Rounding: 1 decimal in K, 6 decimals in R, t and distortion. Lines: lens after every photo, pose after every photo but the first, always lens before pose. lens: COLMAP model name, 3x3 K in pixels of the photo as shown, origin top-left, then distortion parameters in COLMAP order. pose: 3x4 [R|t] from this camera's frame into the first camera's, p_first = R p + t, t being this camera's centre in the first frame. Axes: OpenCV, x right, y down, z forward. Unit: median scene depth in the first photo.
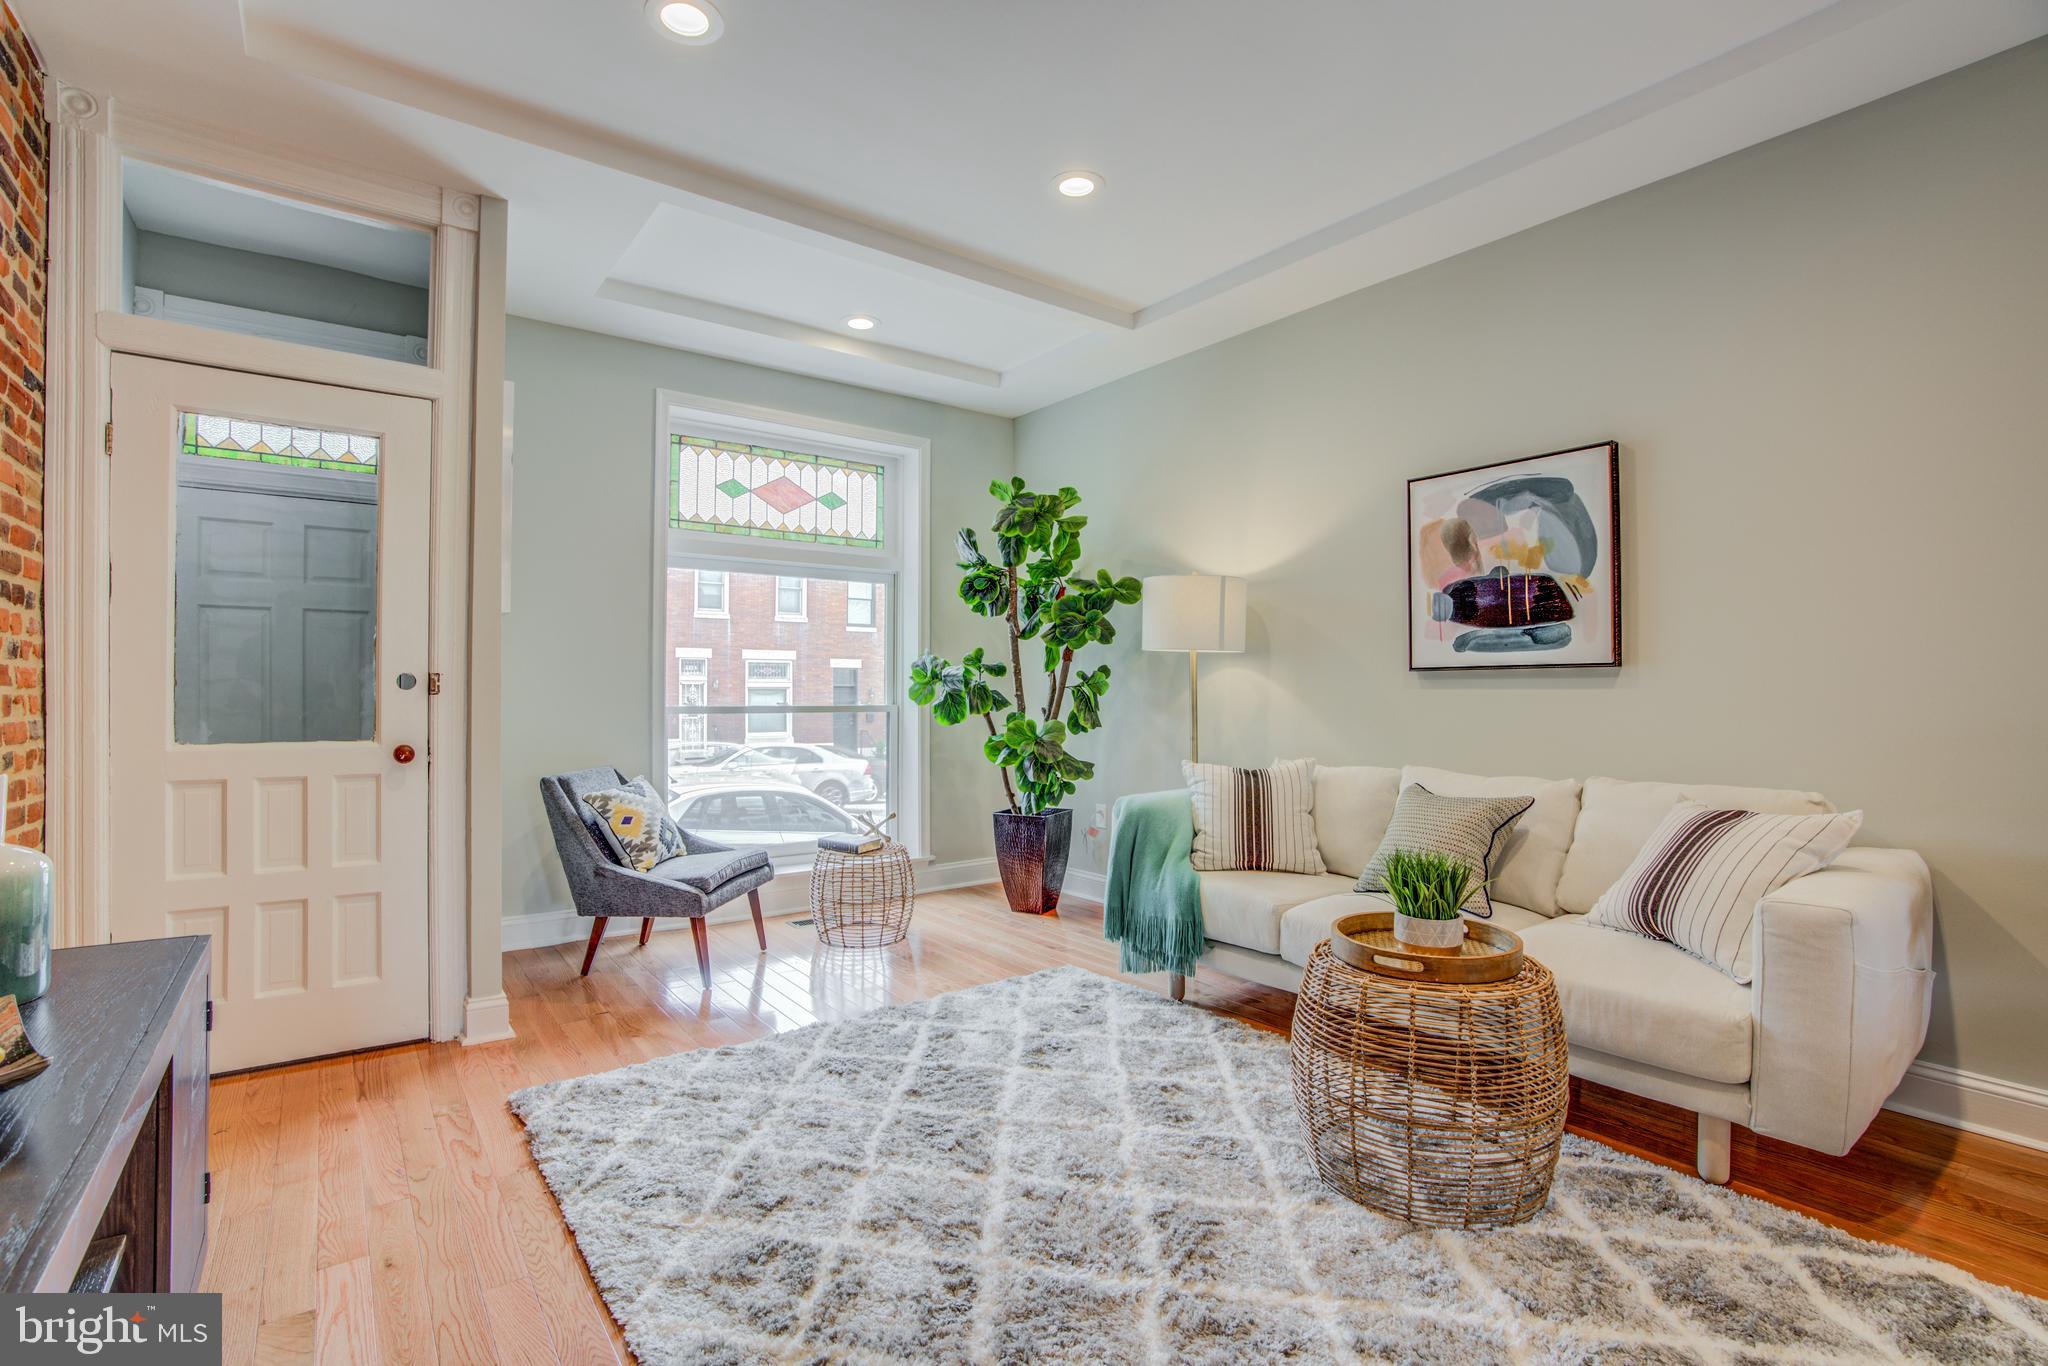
lens RADIAL K [[956.0, 0, 990.1], [0, 956.0, 678.4], [0, 0, 1]] dist [-0.067922, 0.025909]
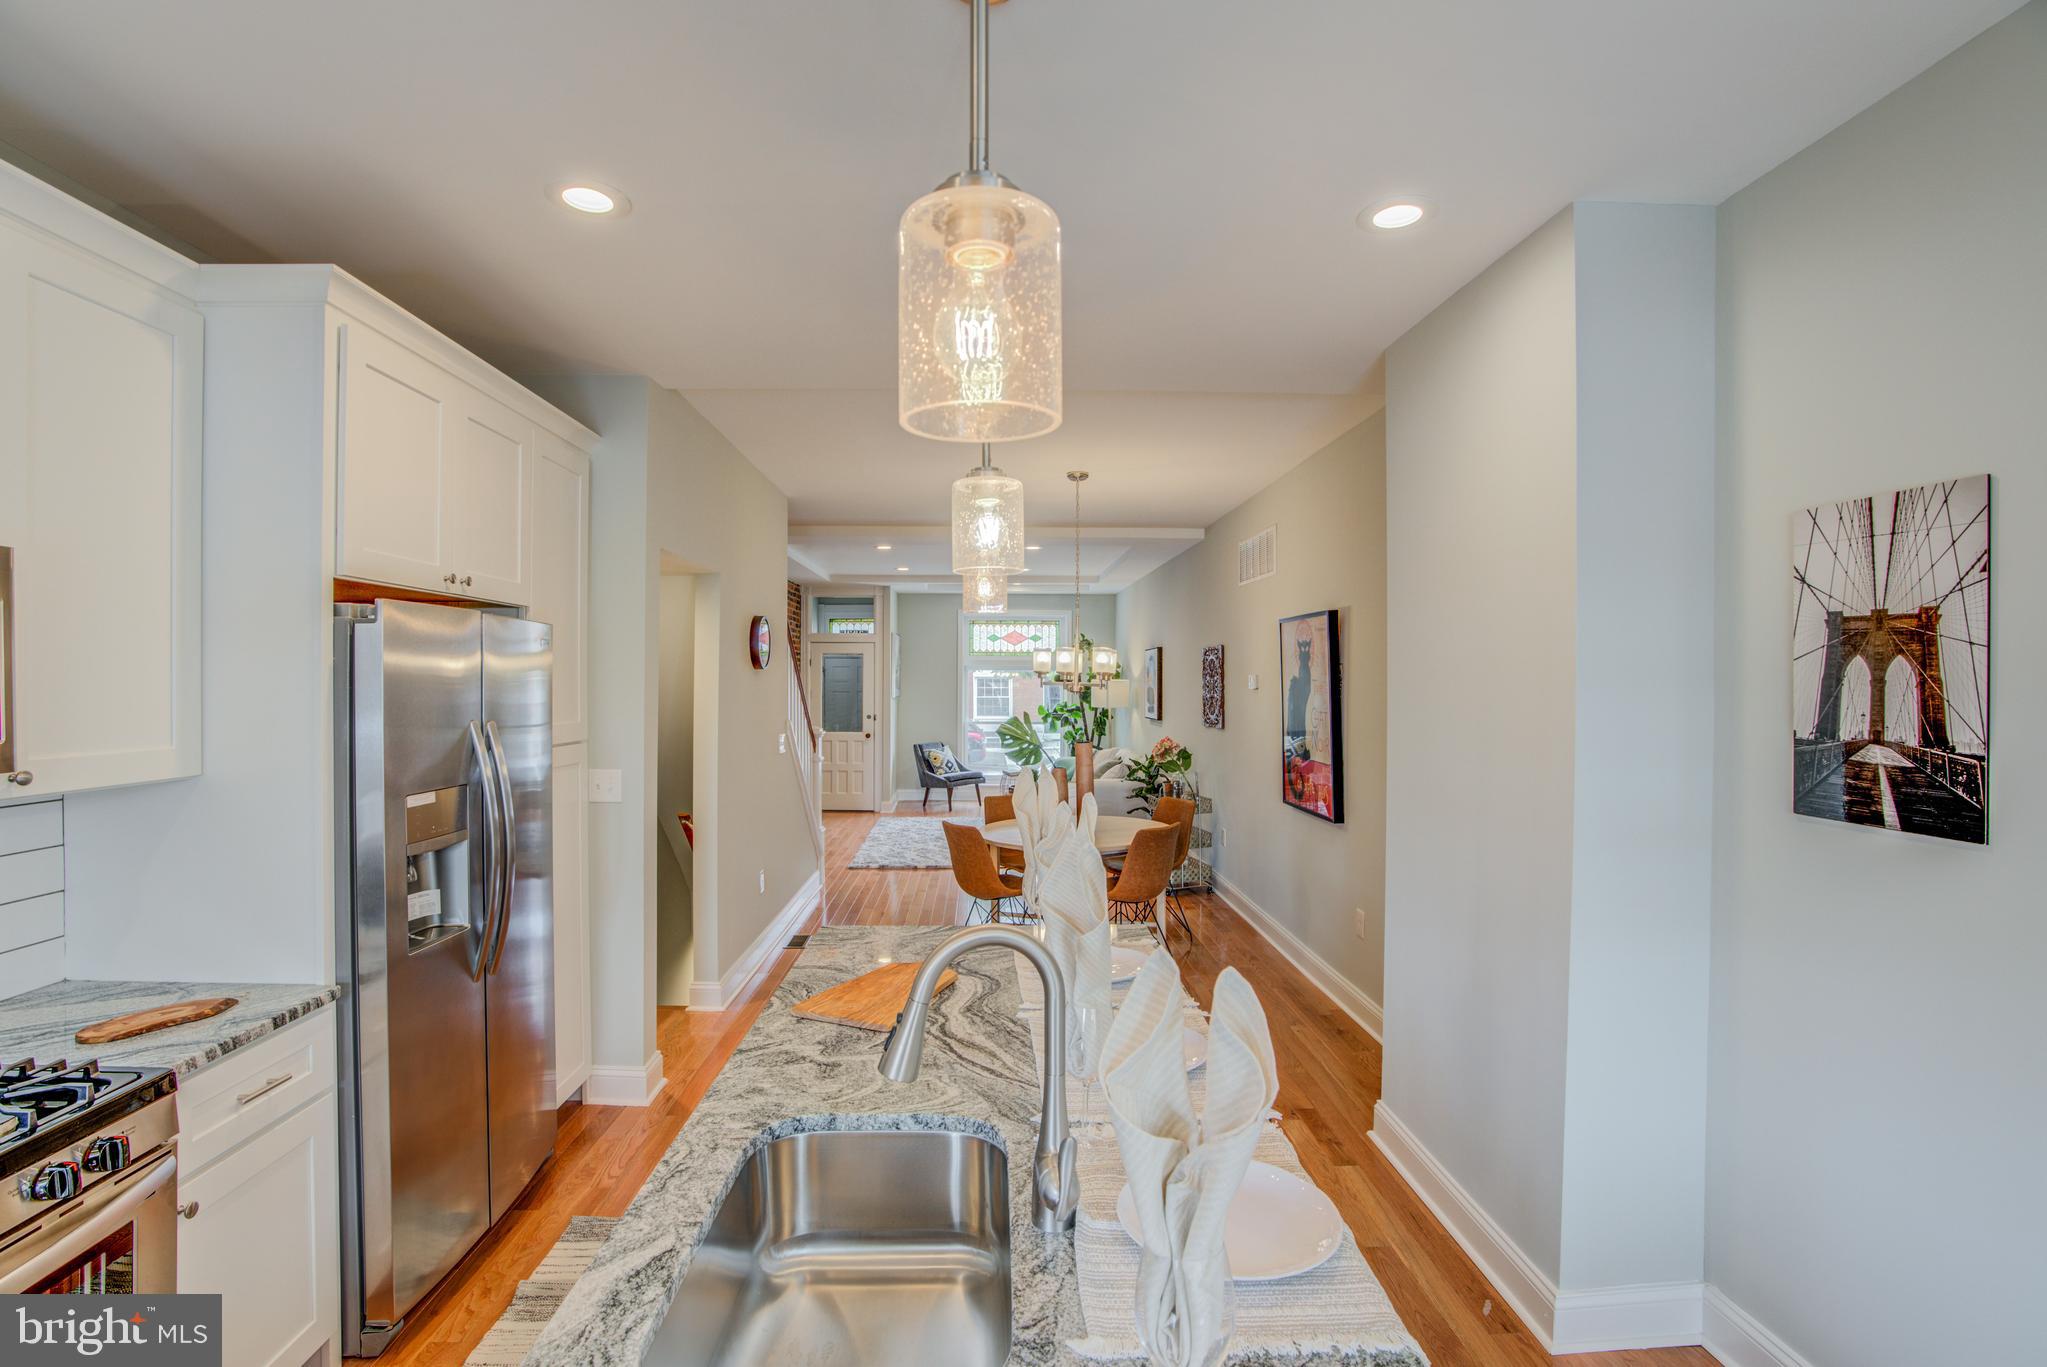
lens RADIAL K [[955.5, 0, 1014.0], [0, 955.5, 681.0], [0, 0, 1]] dist [-0.067922, 0.025909]
pose [[0.833829, -0.000127, -0.552023, 1.760402], [0.007610, 0.999908, 0.011265, -0.158851], [0.551971, -0.013593, 0.833753, -1.656536]]
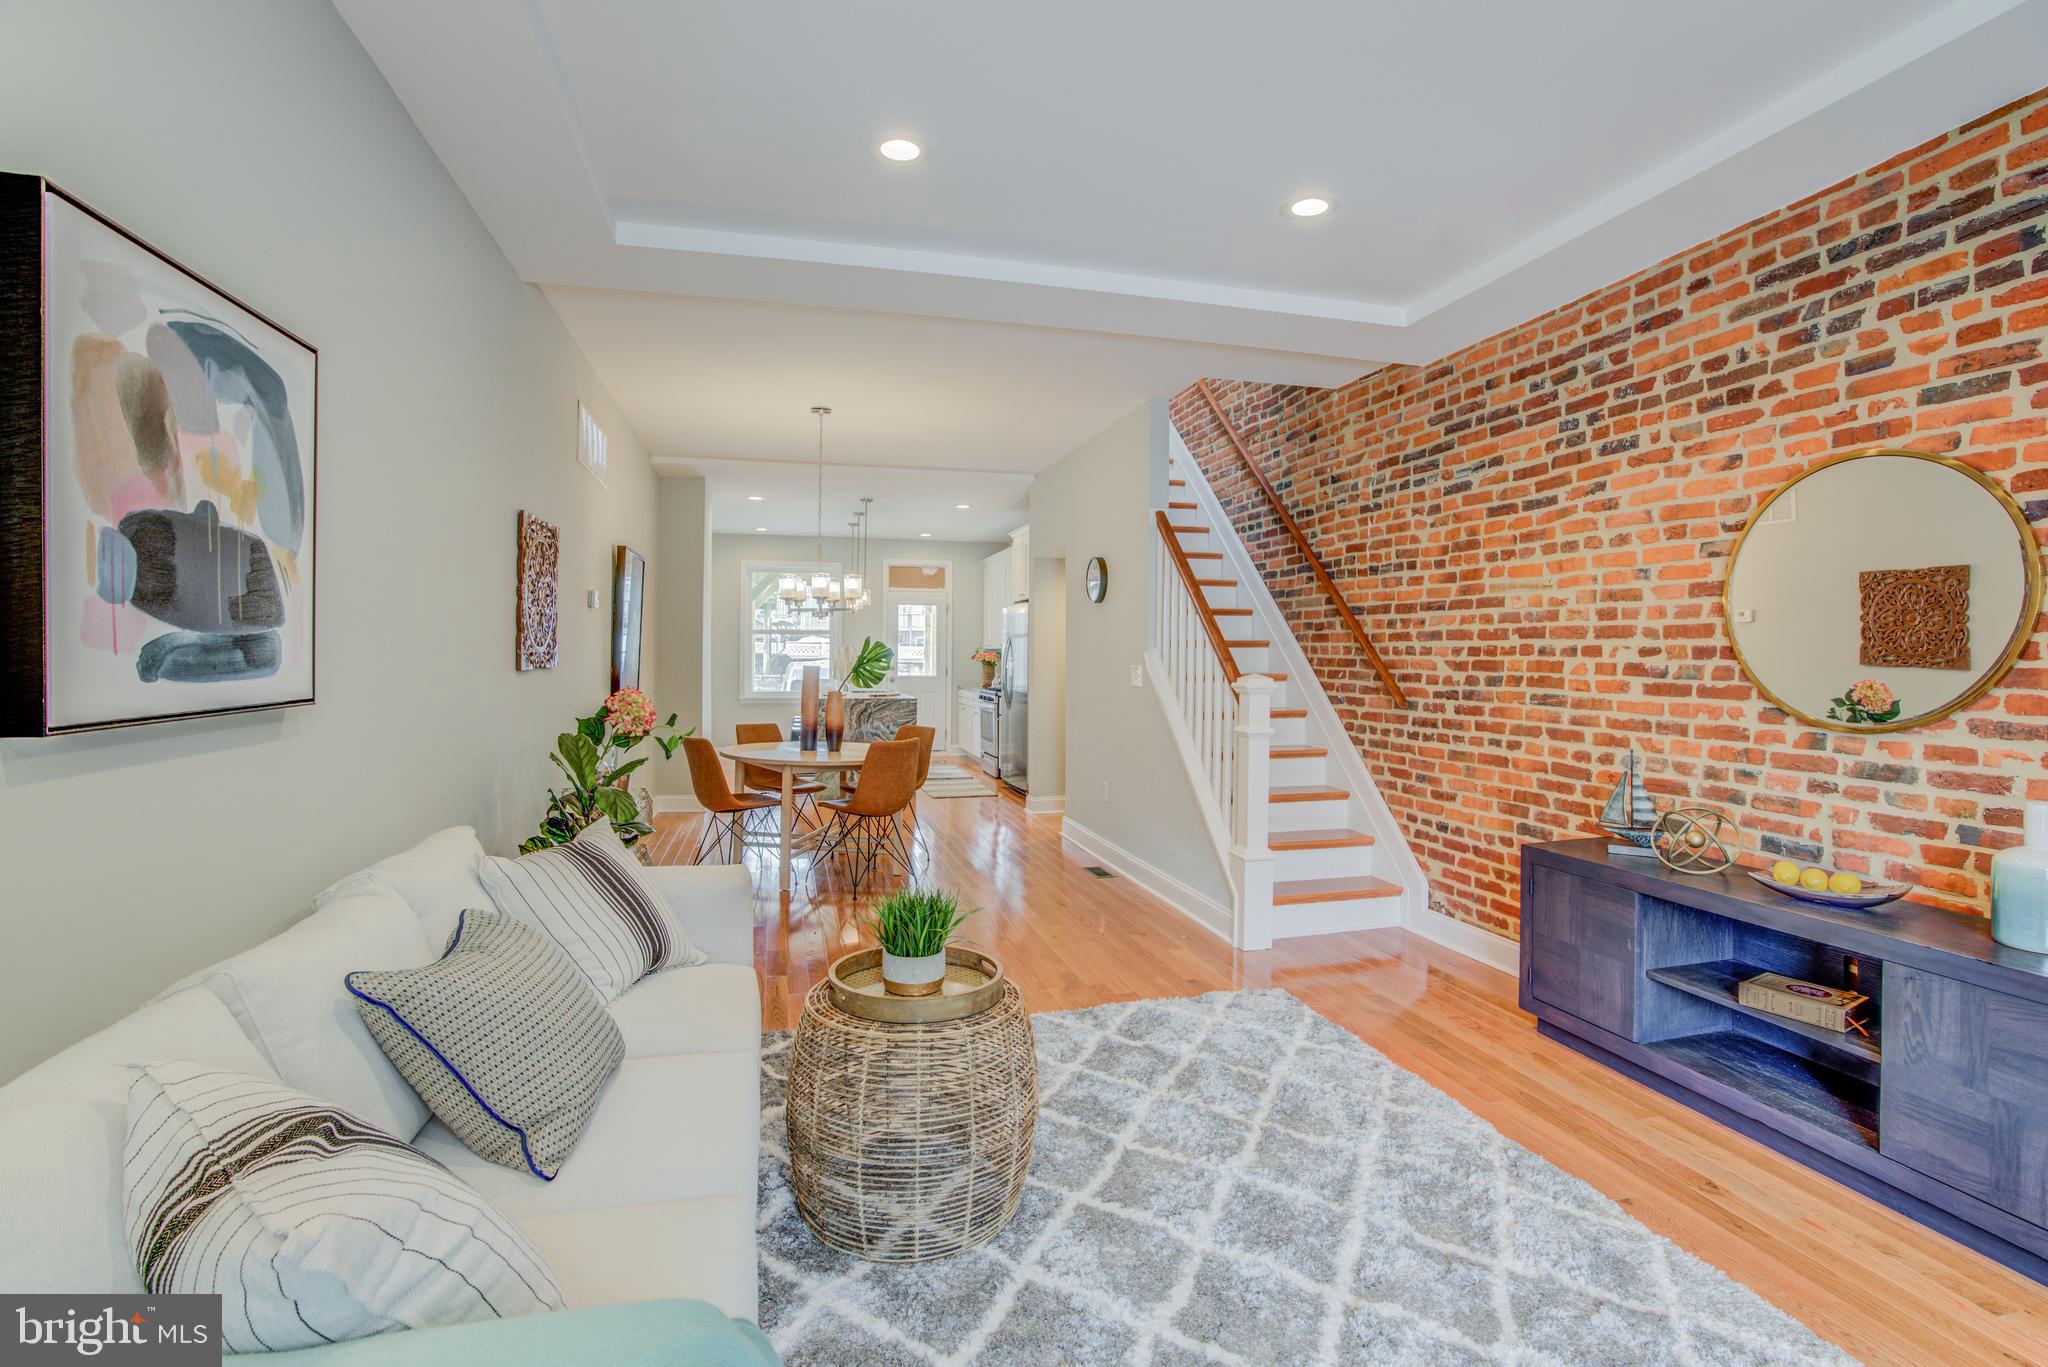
lens RADIAL K [[956.0, 0, 1013.3], [0, 956.0, 665.1], [0, 0, 1]] dist [-0.067922, 0.025909]
pose [[-0.929570, -0.016911, 0.368257, -0.011512], [-0.017876, 0.999840, 0.000791, -0.042217], [-0.368212, -0.005848, -0.929724, 1.235311]]
